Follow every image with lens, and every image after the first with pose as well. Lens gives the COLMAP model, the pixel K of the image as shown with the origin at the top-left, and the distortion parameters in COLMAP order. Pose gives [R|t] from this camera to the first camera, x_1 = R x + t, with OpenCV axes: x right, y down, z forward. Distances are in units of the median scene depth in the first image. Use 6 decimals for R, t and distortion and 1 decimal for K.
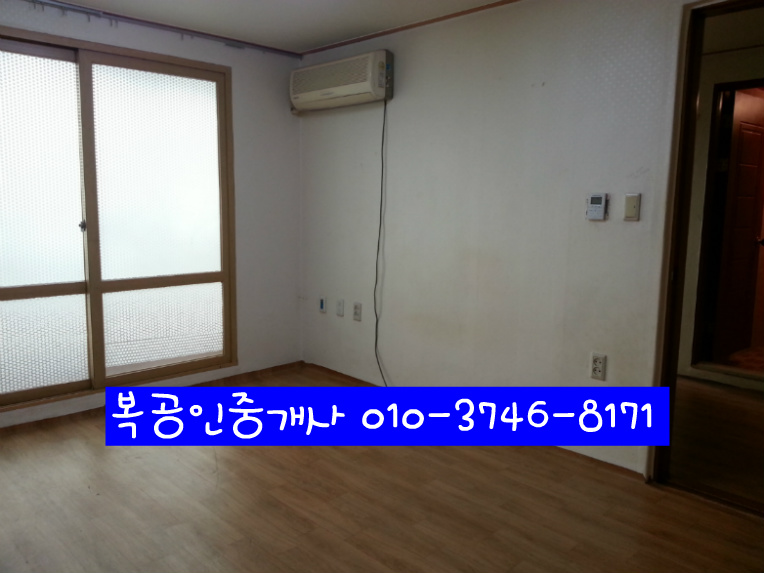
lens RADIAL K [[624.0, 0, 383.6], [0, 624.0, 281.1], [0, 0, 1]] dist [0.091294, -0.112065]
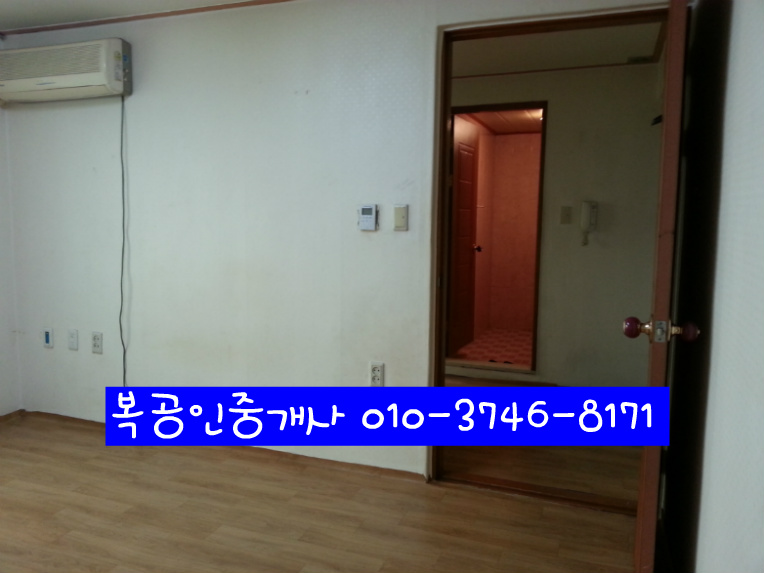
lens RADIAL K [[624.0, 0, 383.6], [0, 624.0, 281.1], [0, 0, 1]] dist [0.091294, -0.112065]
pose [[0.907409, -0.049956, 0.417269, -0.061242], [0.058760, 0.998238, -0.008271, -0.006171], [-0.416120, 0.032024, 0.908746, 0.081236]]
